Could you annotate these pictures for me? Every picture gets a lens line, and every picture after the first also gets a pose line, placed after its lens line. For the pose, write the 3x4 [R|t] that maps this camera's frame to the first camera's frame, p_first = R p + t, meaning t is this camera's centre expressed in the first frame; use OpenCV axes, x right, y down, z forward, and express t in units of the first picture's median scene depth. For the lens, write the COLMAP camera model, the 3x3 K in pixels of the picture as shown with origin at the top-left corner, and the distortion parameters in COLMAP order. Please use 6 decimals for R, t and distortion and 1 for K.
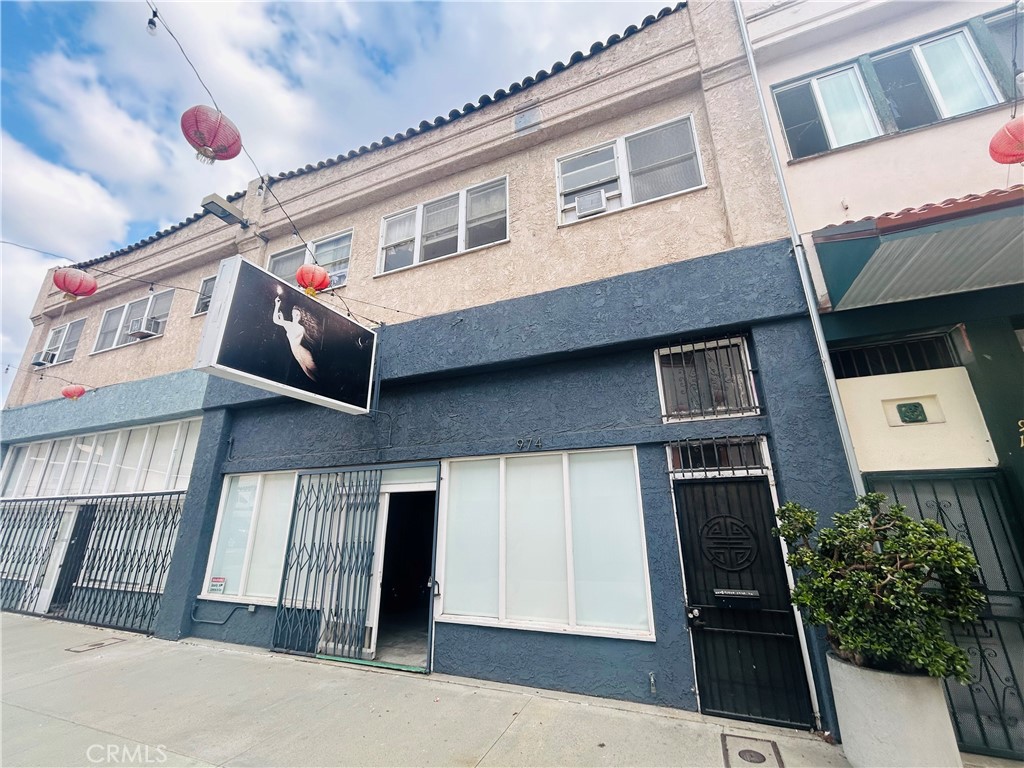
lens RADIAL K [[404.8, 0, 512.0], [0, 404.8, 384.0], [0, 0, 1]] dist [-0.000812, 0.000030]
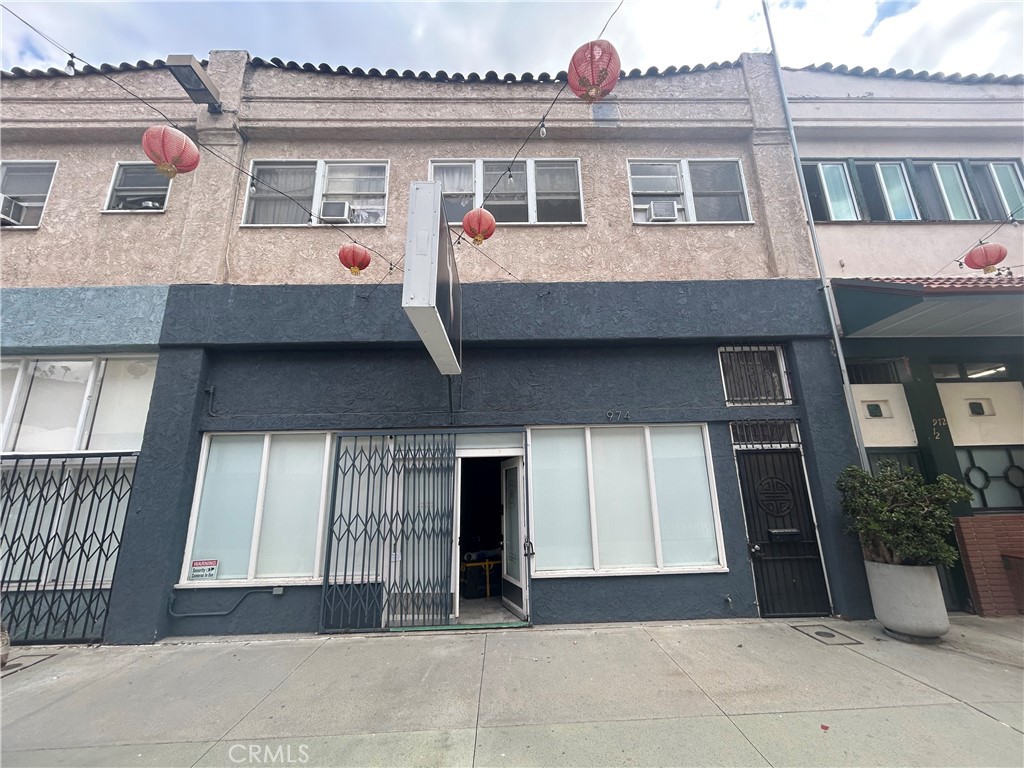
lens RADIAL K [[404.8, 0, 512.0], [0, 404.8, 384.0], [0, 0, 1]] dist [-0.000812, 0.000030]
pose [[0.918064, 0.090063, 0.386065, -0.634071], [-0.110511, 0.993390, 0.031053, 0.054386], [-0.380717, -0.071173, 0.921949, 0.080724]]
